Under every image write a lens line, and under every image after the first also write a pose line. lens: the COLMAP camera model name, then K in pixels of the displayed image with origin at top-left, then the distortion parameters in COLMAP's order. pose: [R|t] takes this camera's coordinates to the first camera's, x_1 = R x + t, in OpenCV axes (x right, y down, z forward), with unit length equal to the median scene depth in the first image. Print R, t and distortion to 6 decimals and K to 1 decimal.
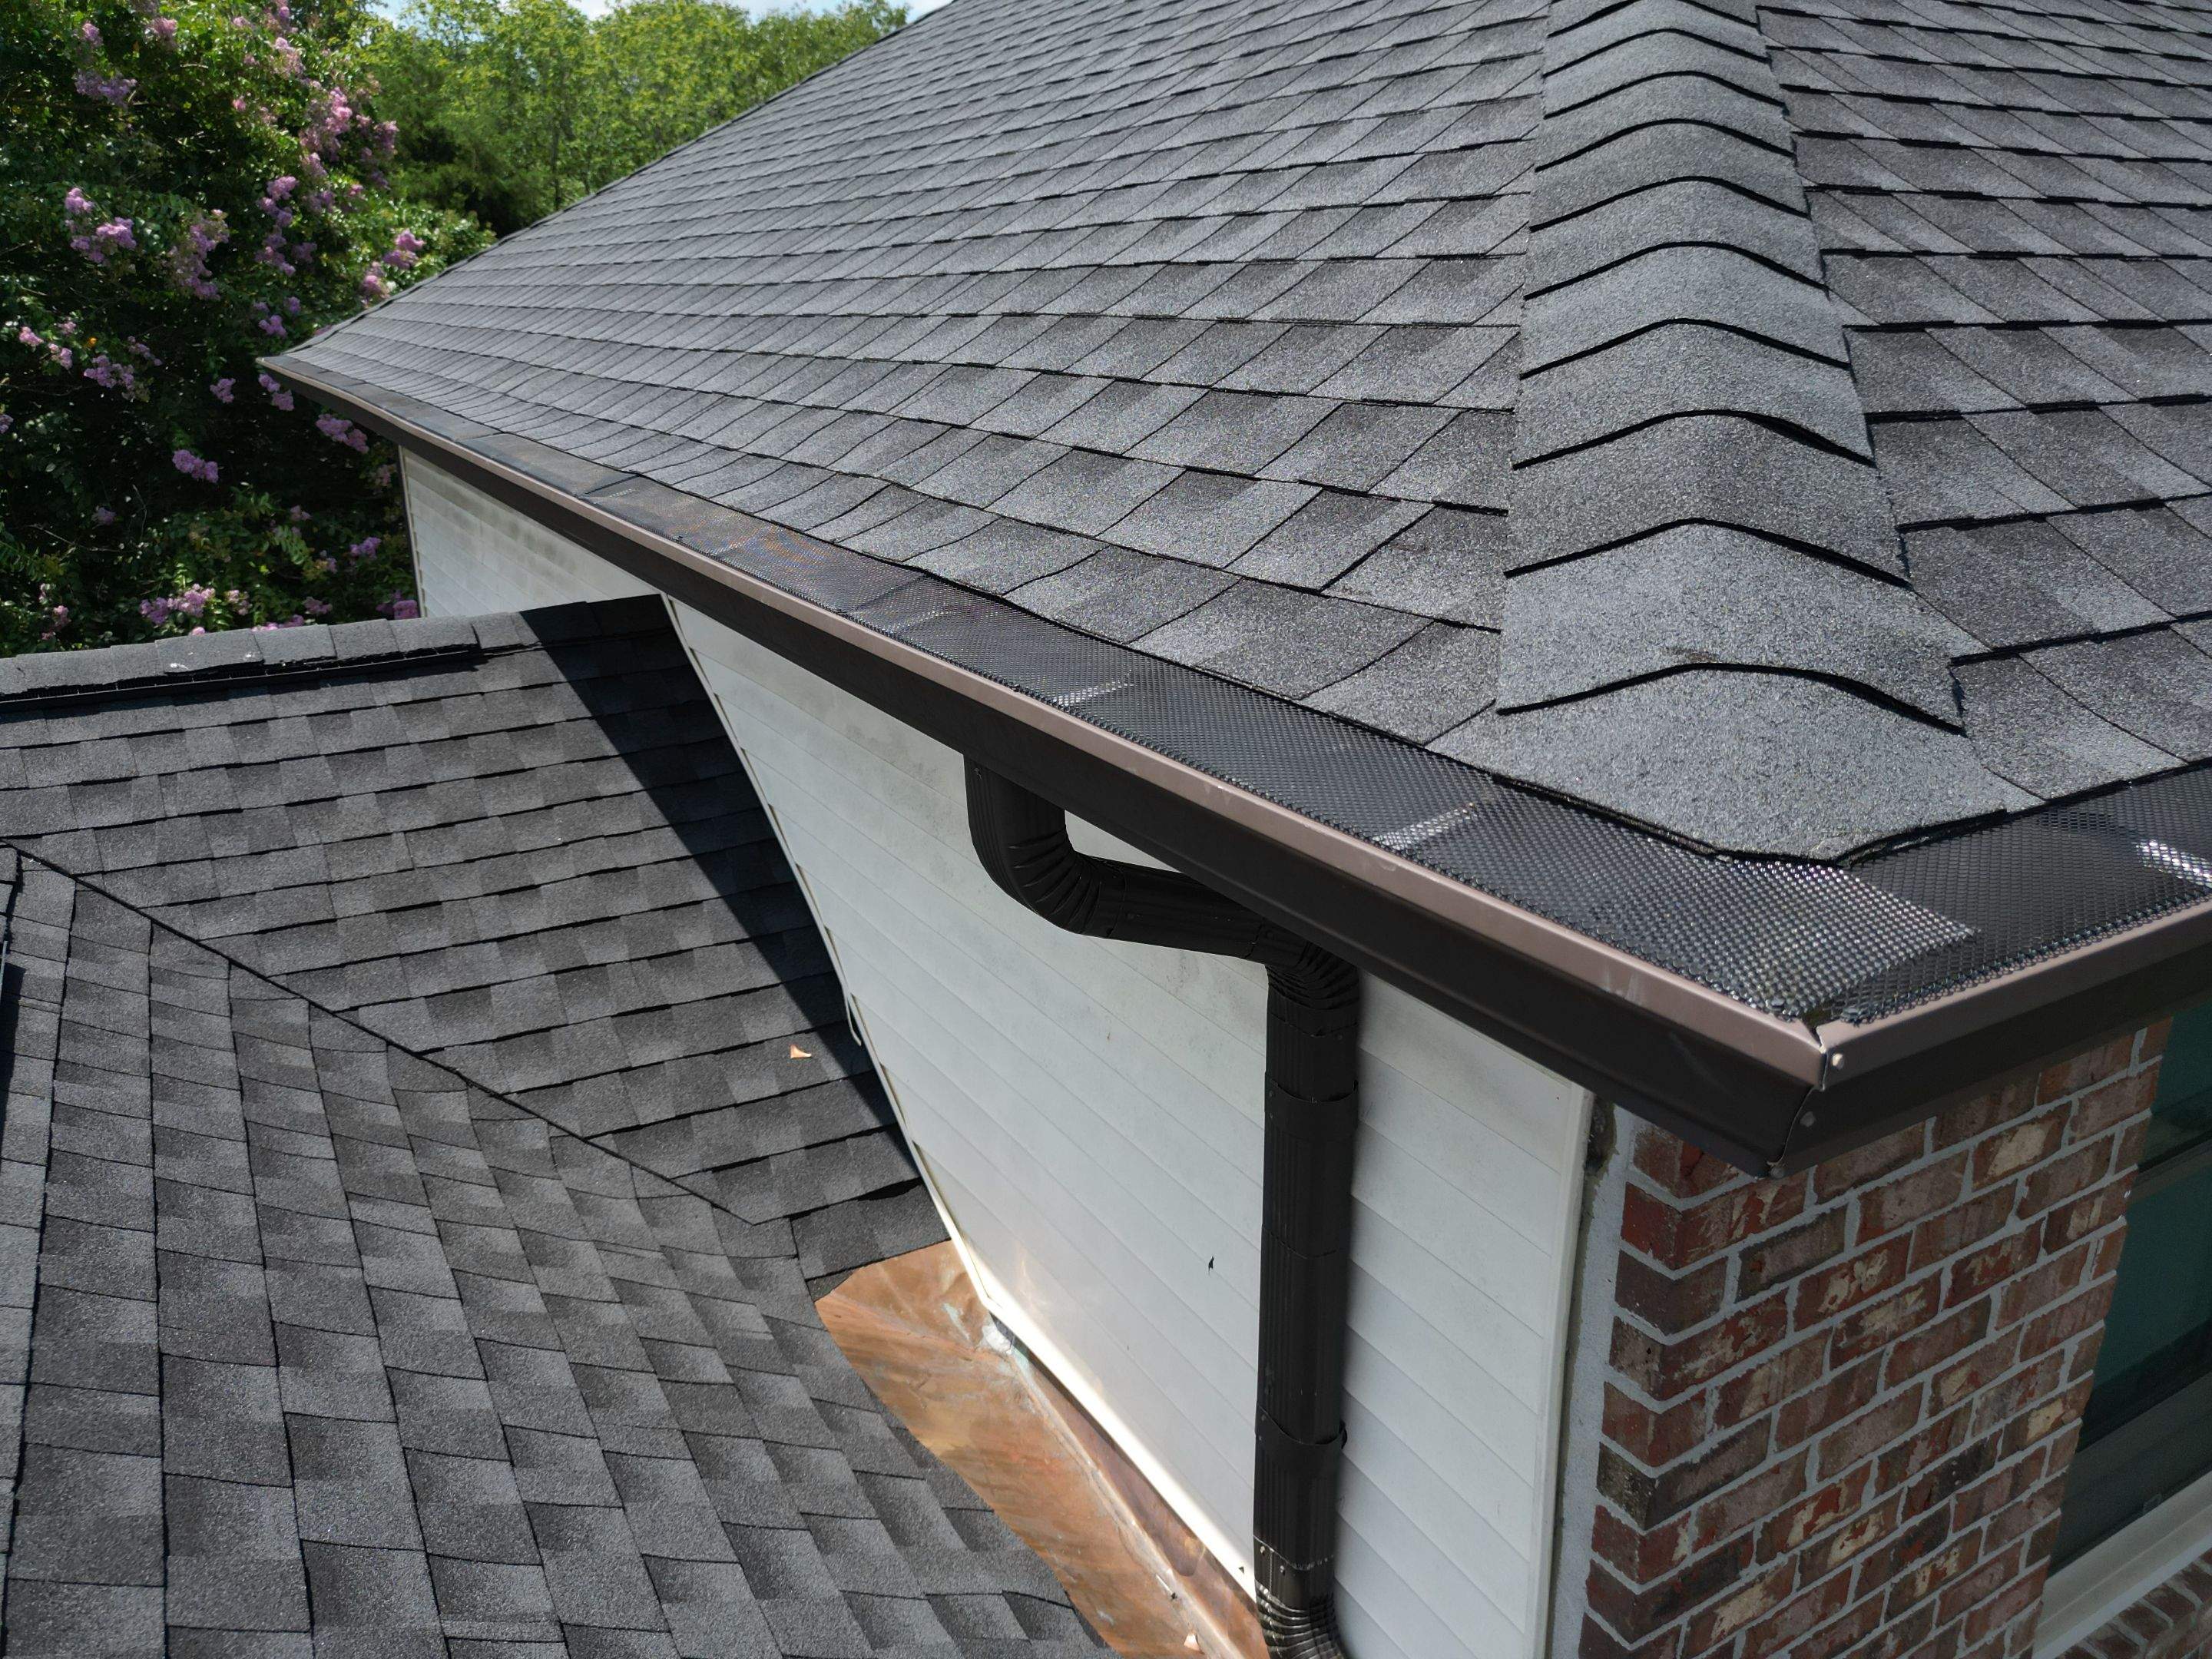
lens RADIAL K [[1560.7, 0, 1100.6], [0, 1560.7, 830.5], [0, 0, 1]] dist [0.058333, -0.048257]
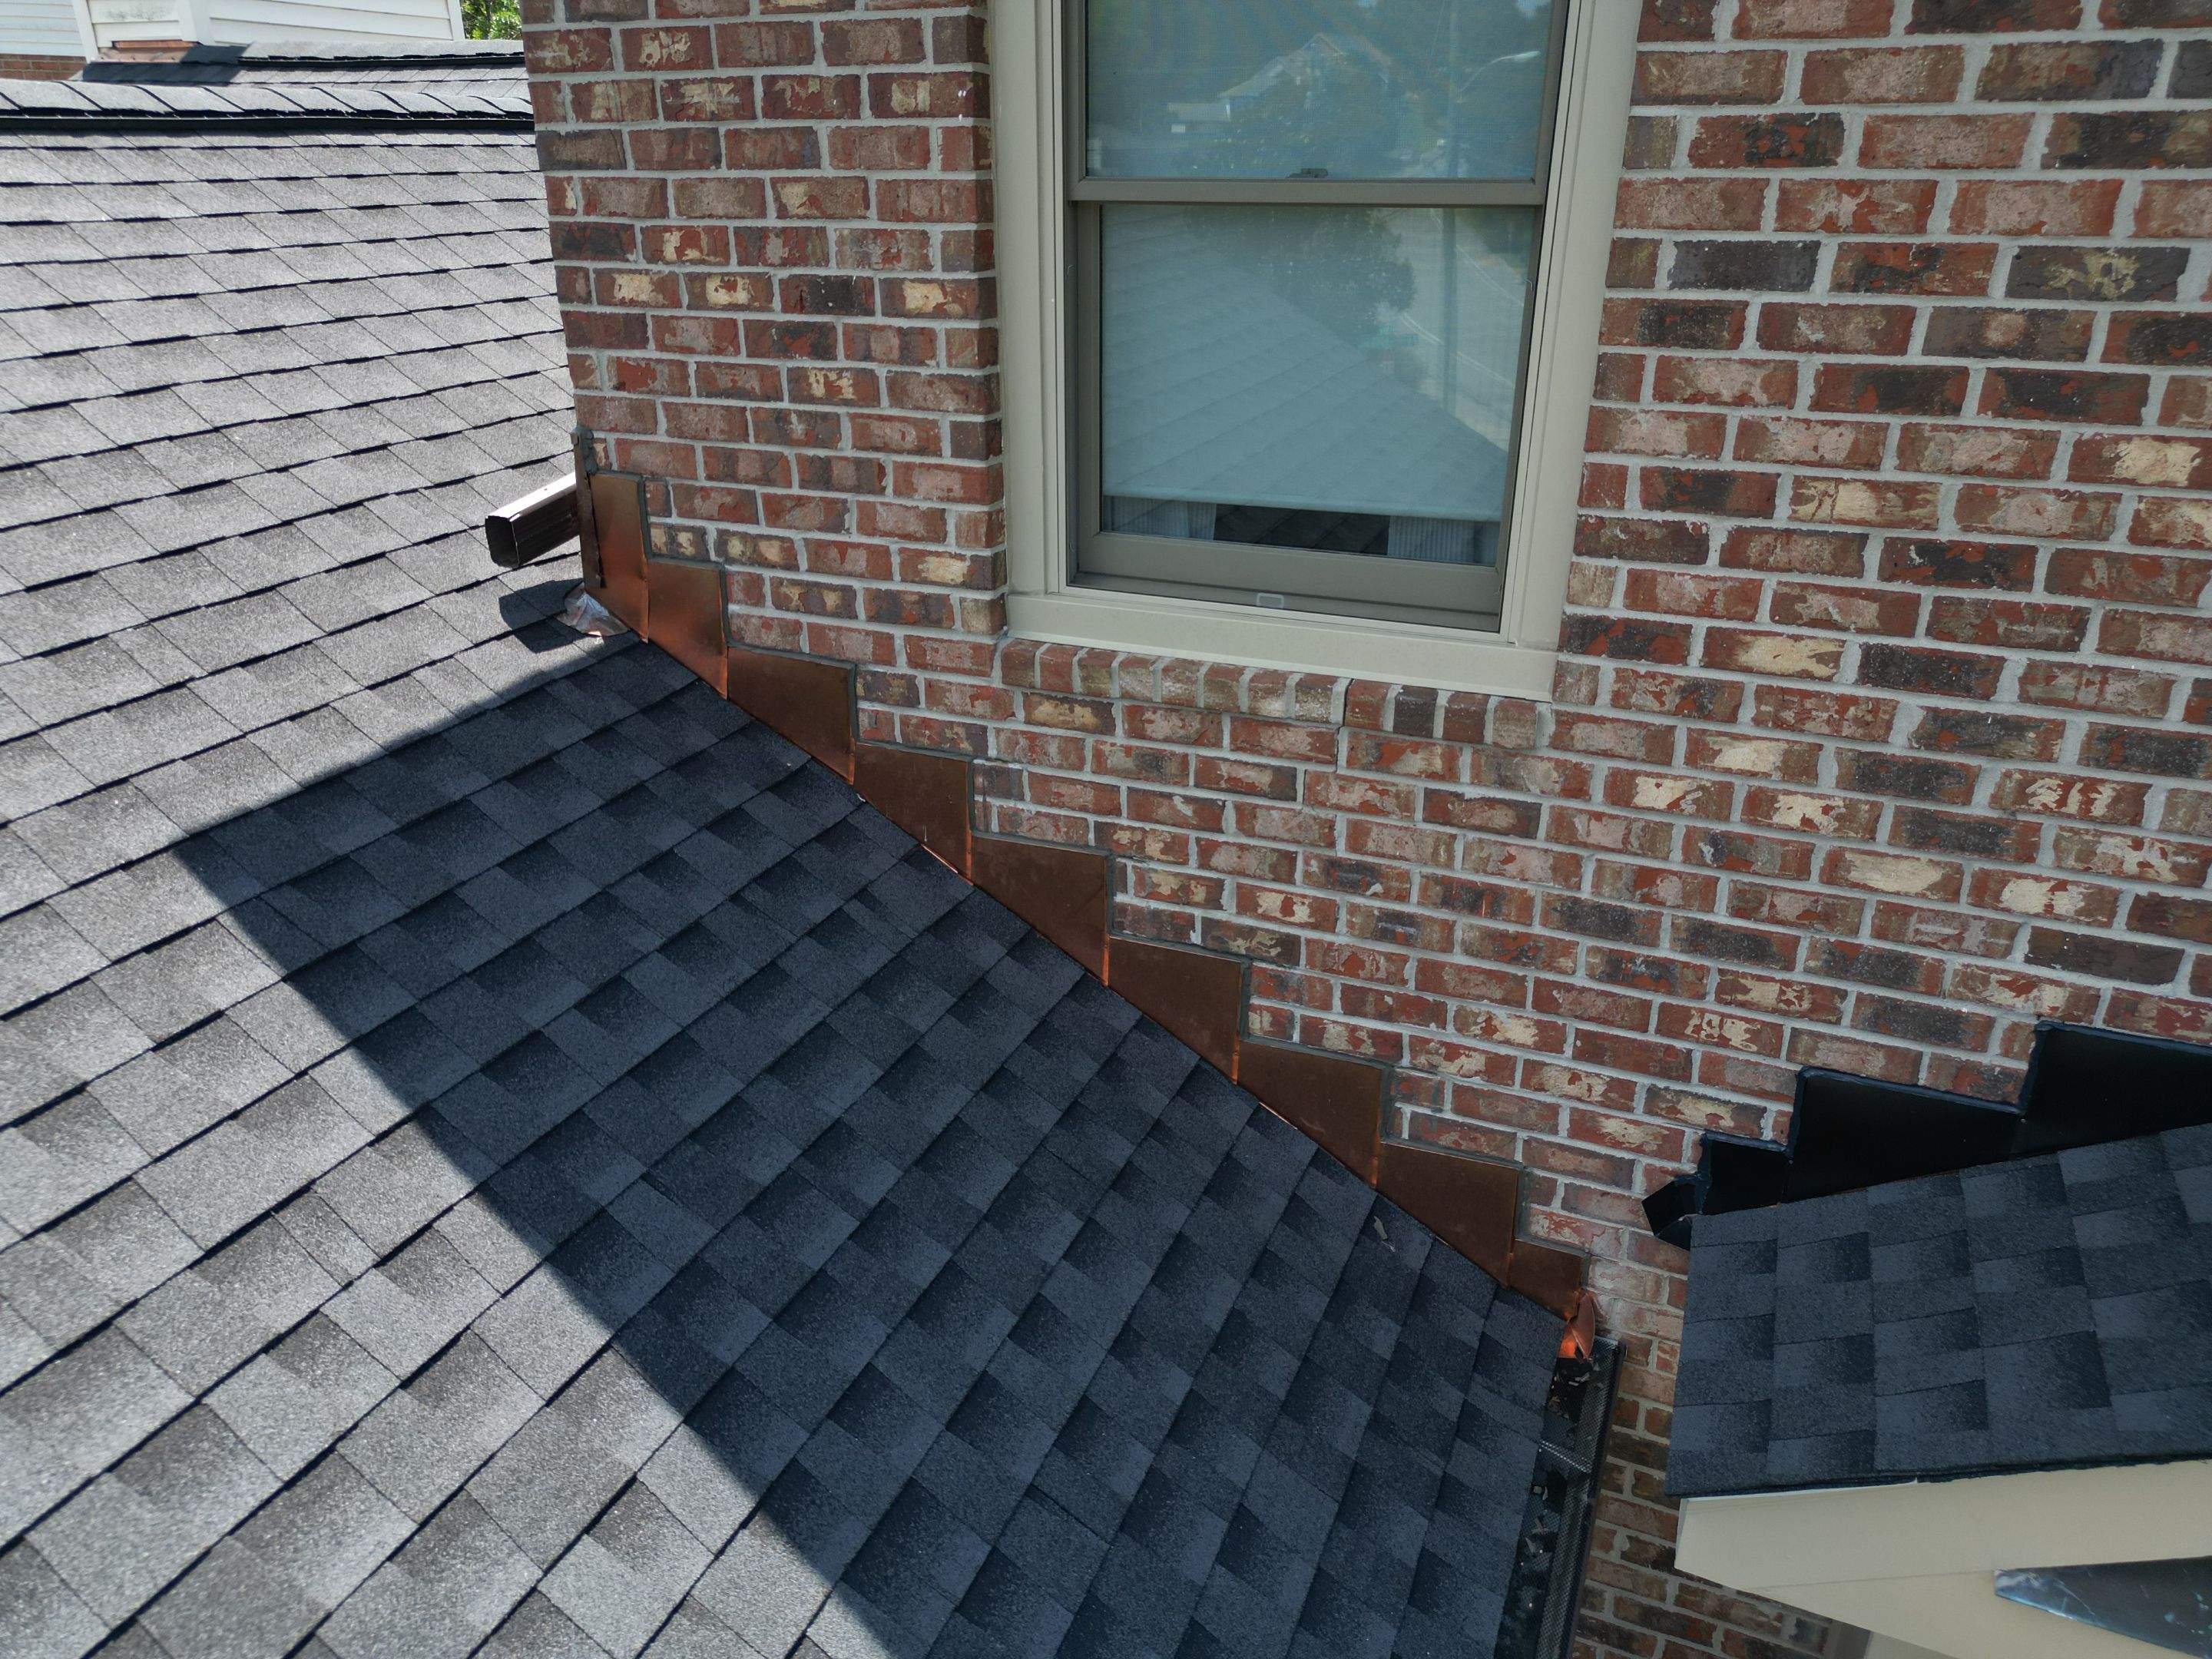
lens RADIAL K [[1560.7, 0, 1093.8], [0, 1560.7, 836.3], [0, 0, 1]] dist [0.058333, -0.048257]
pose [[0.590514, 0.327161, -0.737739, 1.897793], [-0.260987, 0.942439, 0.209035, 0.513258], [0.763662, 0.069102, 0.641908, 0.322147]]
